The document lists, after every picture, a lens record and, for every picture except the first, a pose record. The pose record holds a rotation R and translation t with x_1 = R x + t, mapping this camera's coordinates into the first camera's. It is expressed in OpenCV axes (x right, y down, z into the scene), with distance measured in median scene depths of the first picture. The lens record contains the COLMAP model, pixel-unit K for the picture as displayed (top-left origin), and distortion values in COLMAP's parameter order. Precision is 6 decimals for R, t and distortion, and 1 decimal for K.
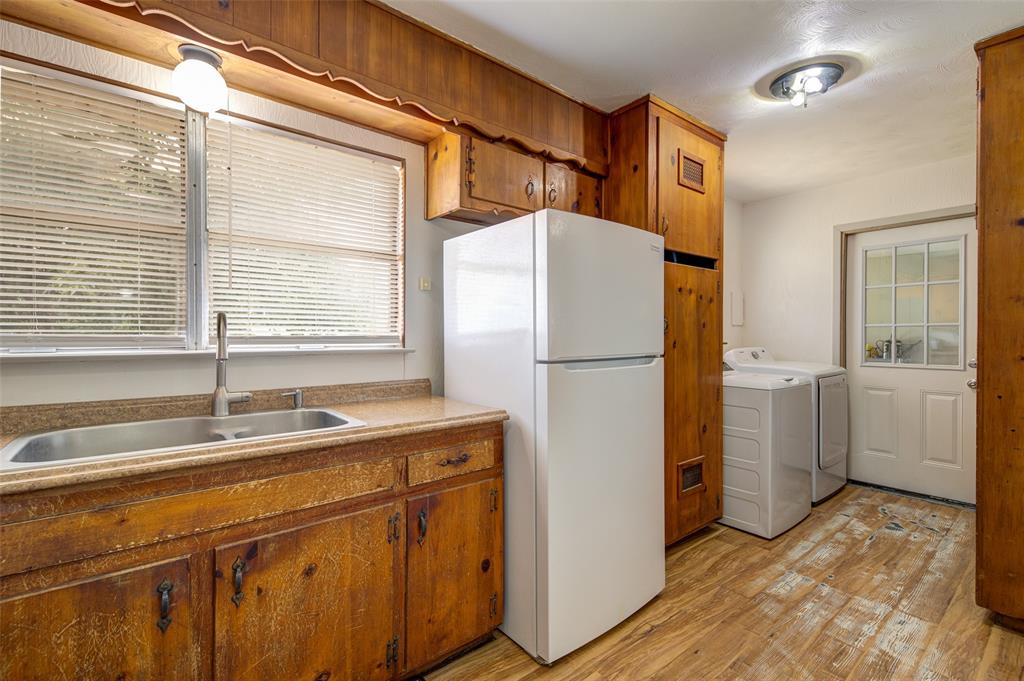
lens RADIAL K [[465.8, 0, 514.1], [0, 465.8, 340.1], [0, 0, 1]] dist [0.003225, 0.000249]
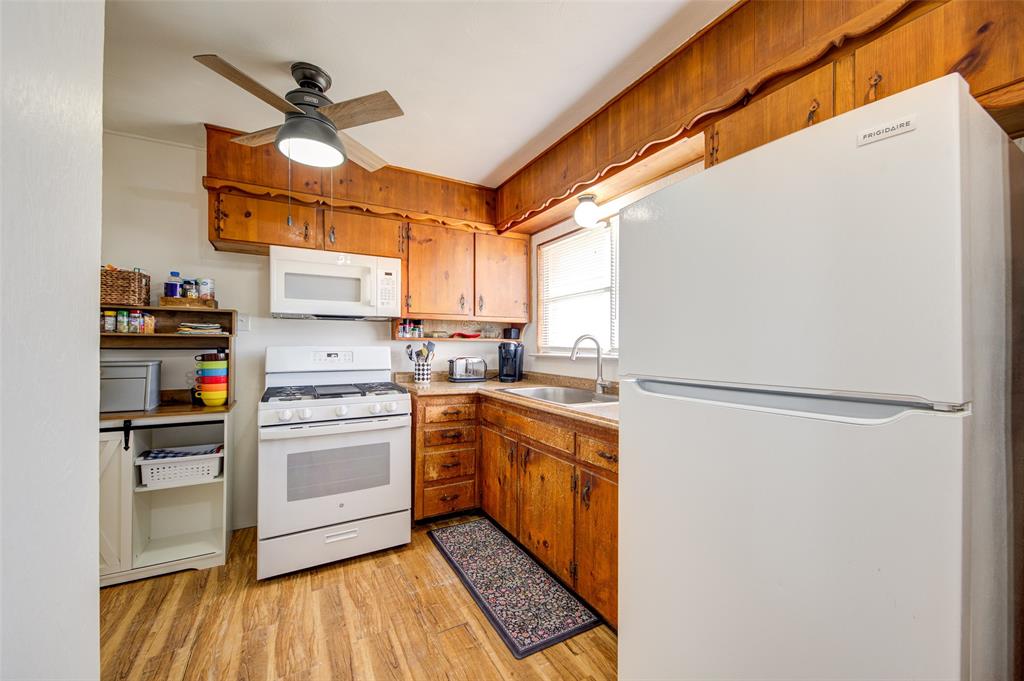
lens RADIAL K [[389.1, 0, 514.4], [0, 389.1, 342.2], [0, 0, 1]] dist [-0.000379, -0.000089]
pose [[-0.181984, -0.007367, -0.983274, 0.969080], [-0.008620, 0.999945, -0.005897, -0.018722], [0.983264, 0.007403, -0.182037, 1.059398]]
